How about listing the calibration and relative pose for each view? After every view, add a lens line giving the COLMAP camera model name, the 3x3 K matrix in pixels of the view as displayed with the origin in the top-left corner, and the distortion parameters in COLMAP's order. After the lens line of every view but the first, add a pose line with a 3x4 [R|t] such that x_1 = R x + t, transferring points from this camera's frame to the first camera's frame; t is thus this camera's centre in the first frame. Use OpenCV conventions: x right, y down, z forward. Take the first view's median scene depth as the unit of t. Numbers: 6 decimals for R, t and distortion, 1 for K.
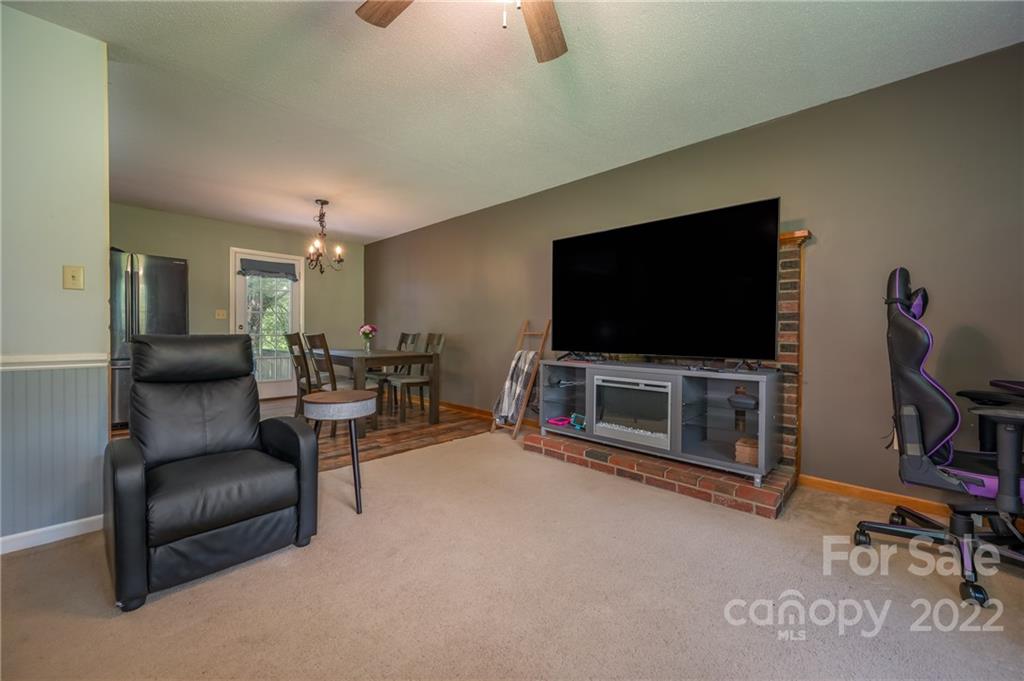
lens RADIAL K [[400.2, 0, 513.9], [0, 400.2, 335.2], [0, 0, 1]] dist [0.002537, 0.000373]
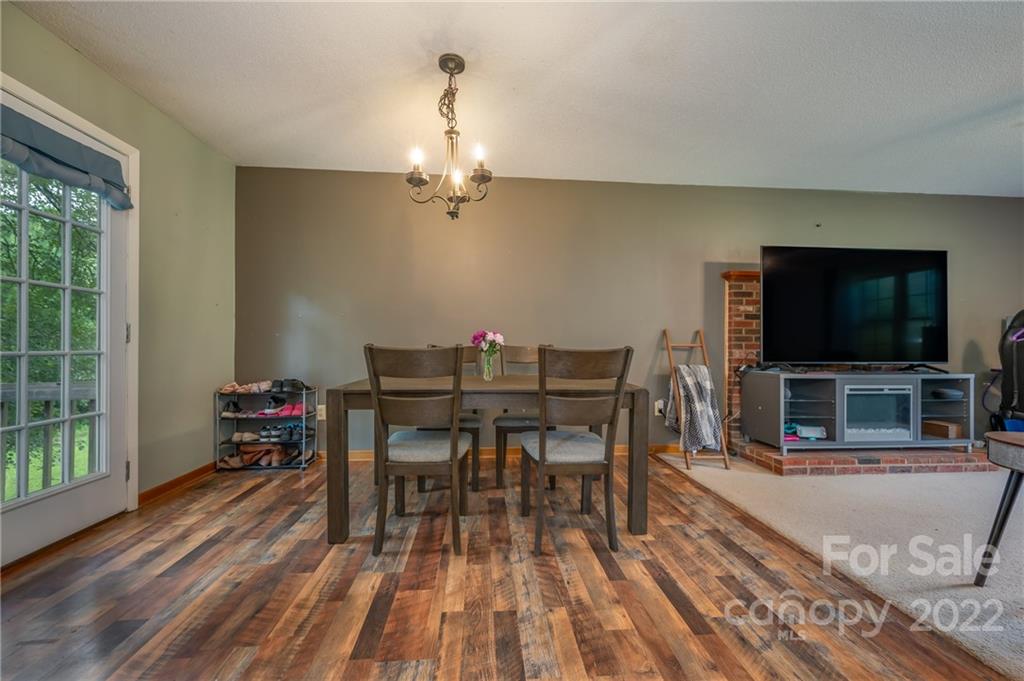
lens RADIAL K [[408.1, 0, 510.5], [0, 408.1, 344.4], [0, 0, 1]] dist [0.003352, 0.000299]
pose [[0.661165, -0.005043, 0.750223, -1.238568], [0.003579, 0.999987, 0.003568, -0.014579], [-0.750232, 0.000326, 0.661175, 0.997012]]
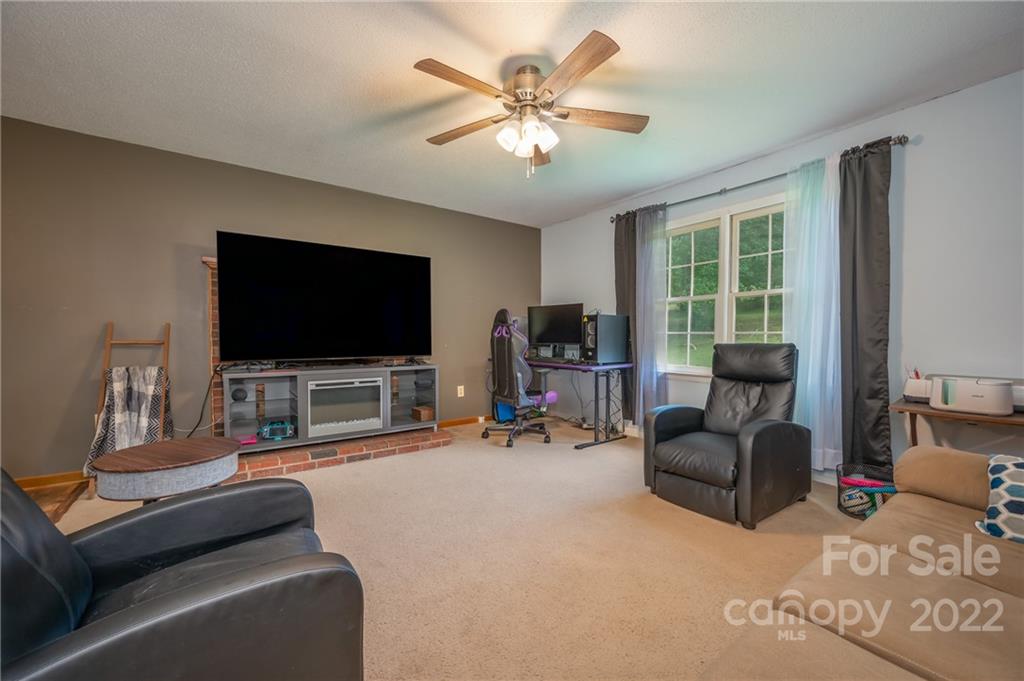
lens RADIAL K [[400.2, 0, 509.5], [0, 400.2, 339.7], [0, 0, 1]] dist [0.002537, 0.000373]
pose [[0.190609, -0.015995, 0.981536, -0.760356], [0.006228, 0.999867, 0.015084, -0.022376], [-0.981646, 0.003237, 0.190683, 0.300177]]
